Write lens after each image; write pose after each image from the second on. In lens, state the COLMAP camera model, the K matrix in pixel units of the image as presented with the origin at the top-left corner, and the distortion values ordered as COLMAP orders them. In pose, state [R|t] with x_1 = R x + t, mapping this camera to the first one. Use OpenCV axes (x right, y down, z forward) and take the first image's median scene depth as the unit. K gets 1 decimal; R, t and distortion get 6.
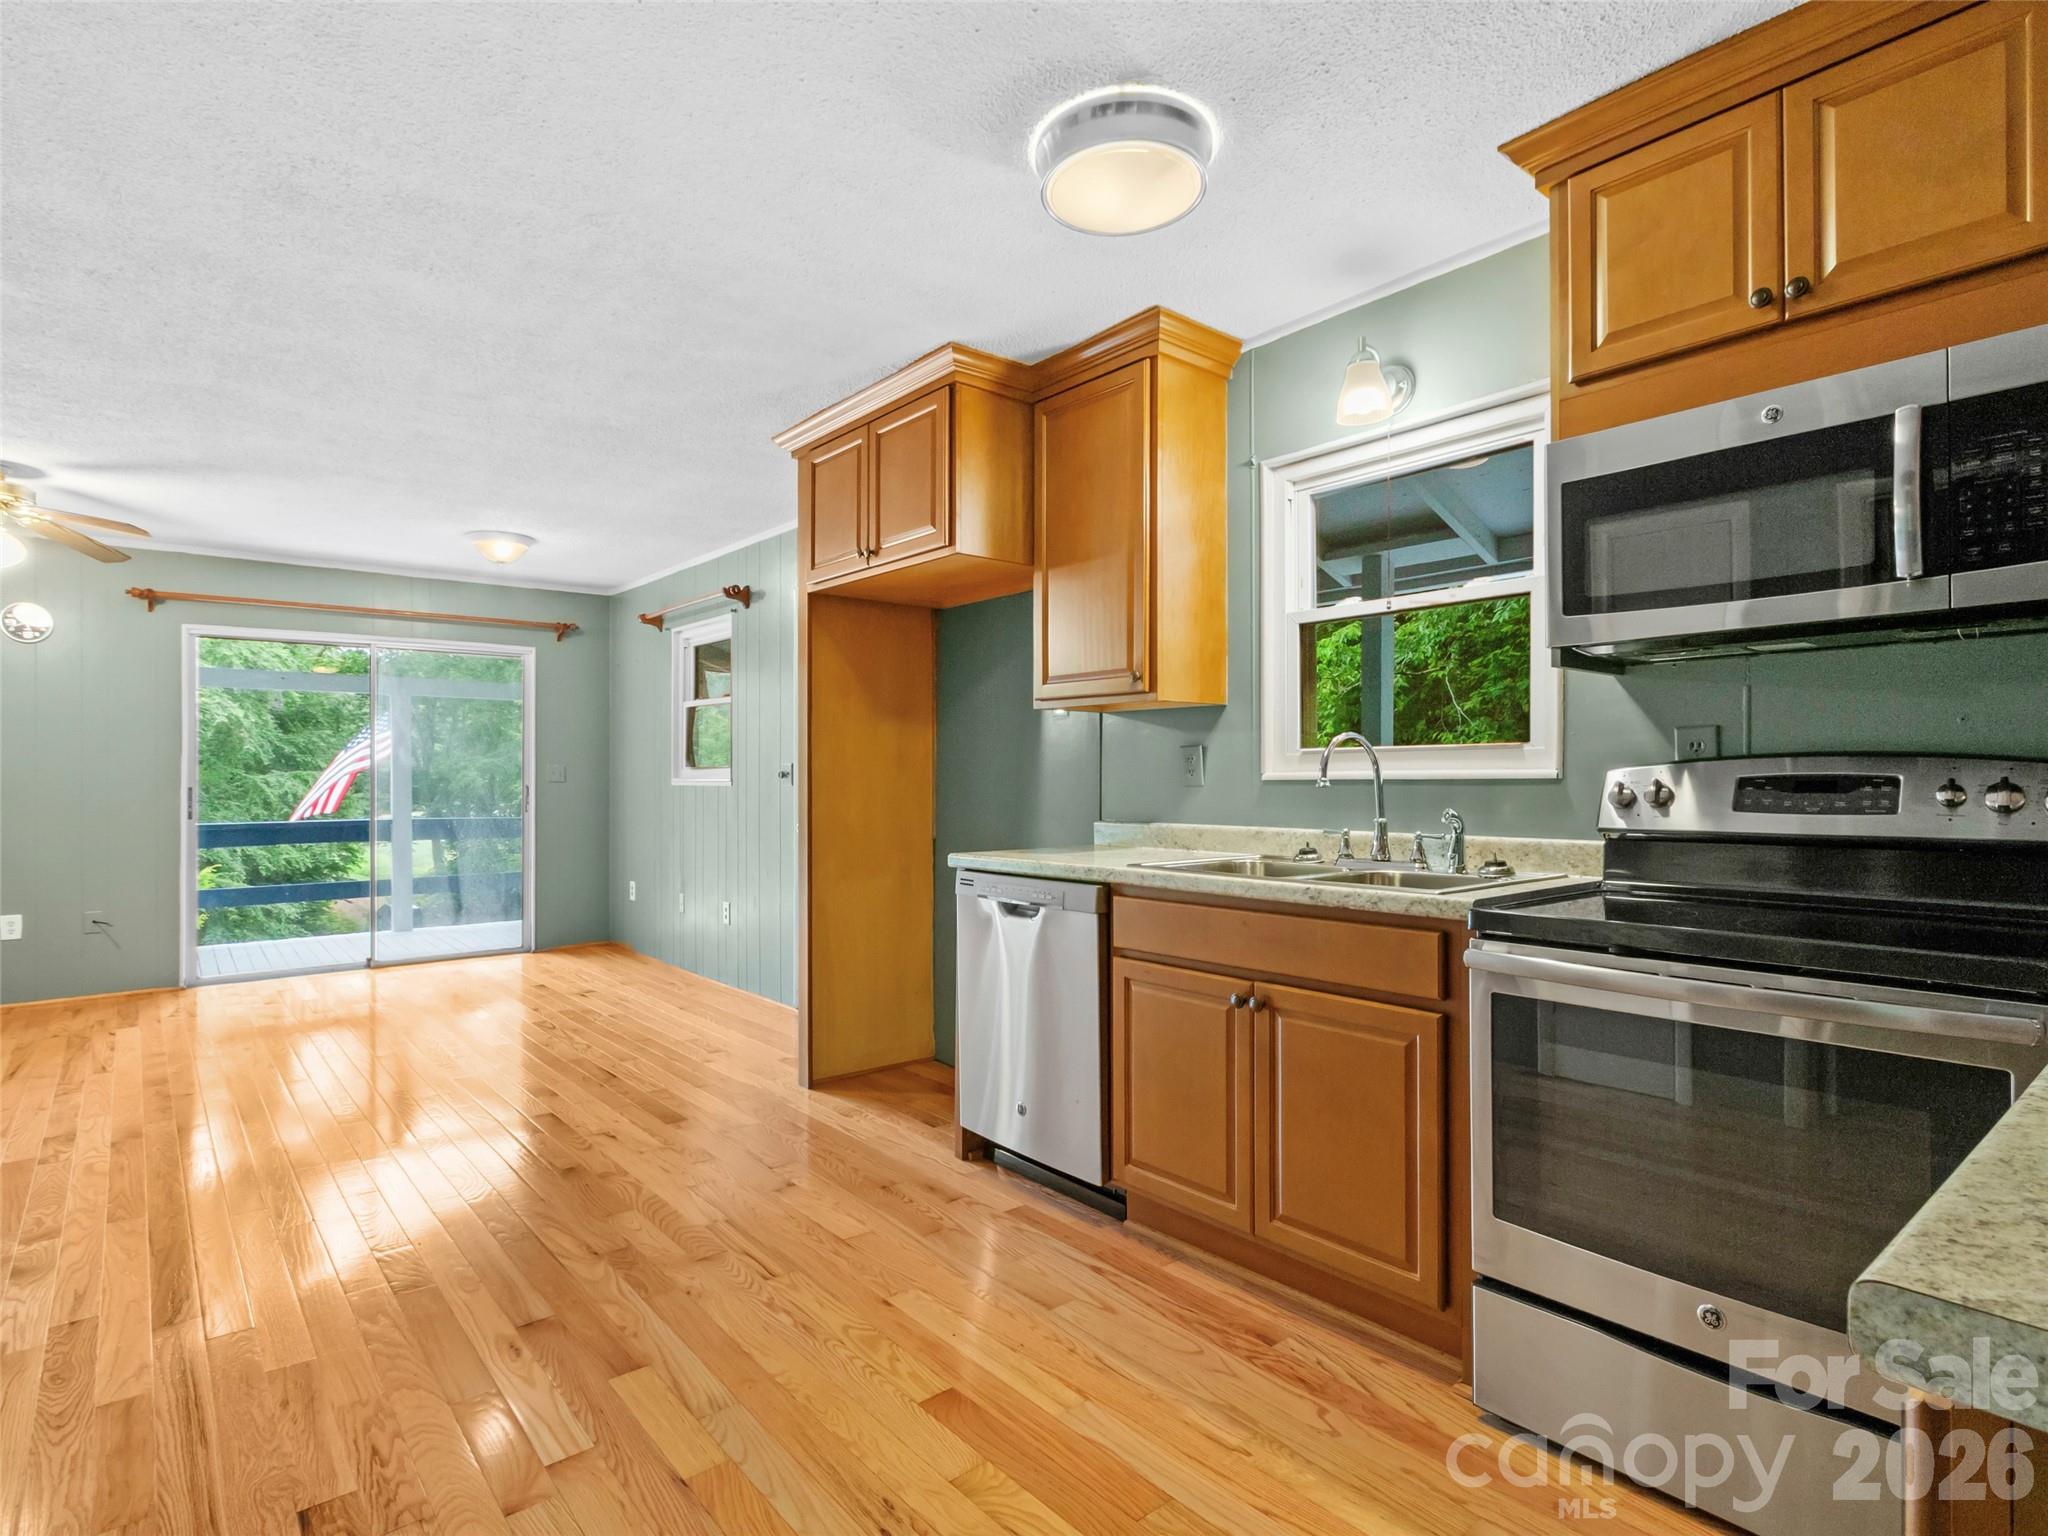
lens RADIAL K [[1054.5, 0, 1011.5], [0, 1054.5, 775.0], [0, 0, 1]] dist [0.001164, 0.001580]
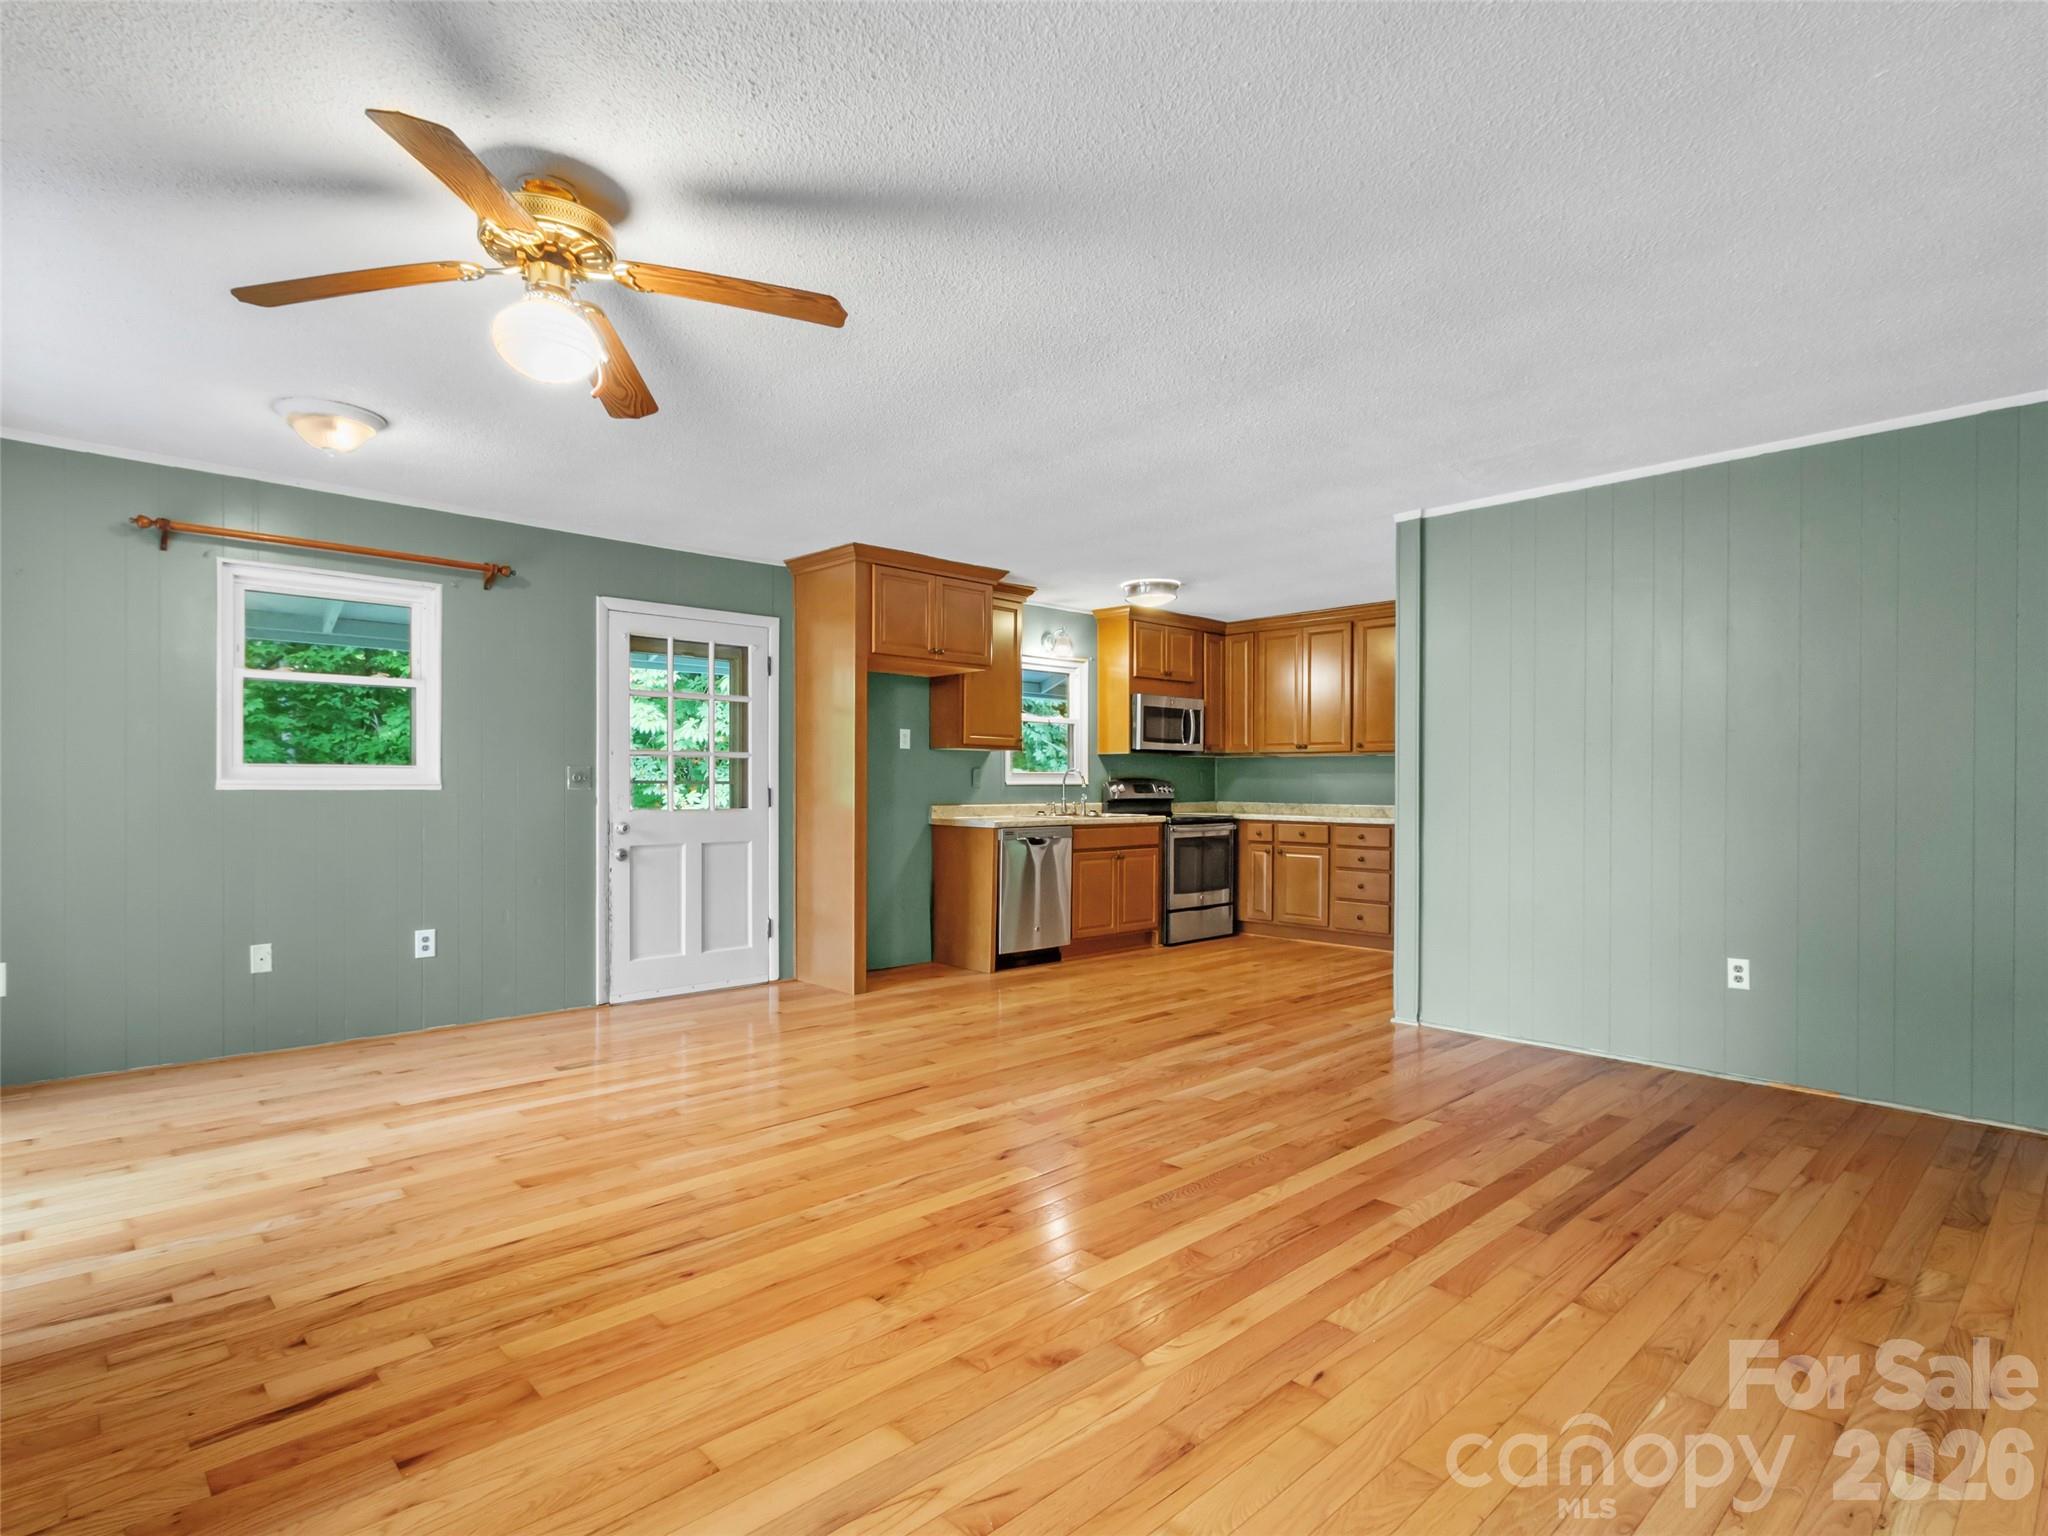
lens RADIAL K [[1054.5, 0, 1011.5], [0, 1054.5, 775.0], [0, 0, 1]] dist [0.001164, 0.001580]
pose [[-0.055778, 0.011743, 0.998374, -1.214358], [-0.006281, 0.999907, -0.012112, 0.007031], [-0.998423, -0.006947, -0.055699, 0.638125]]
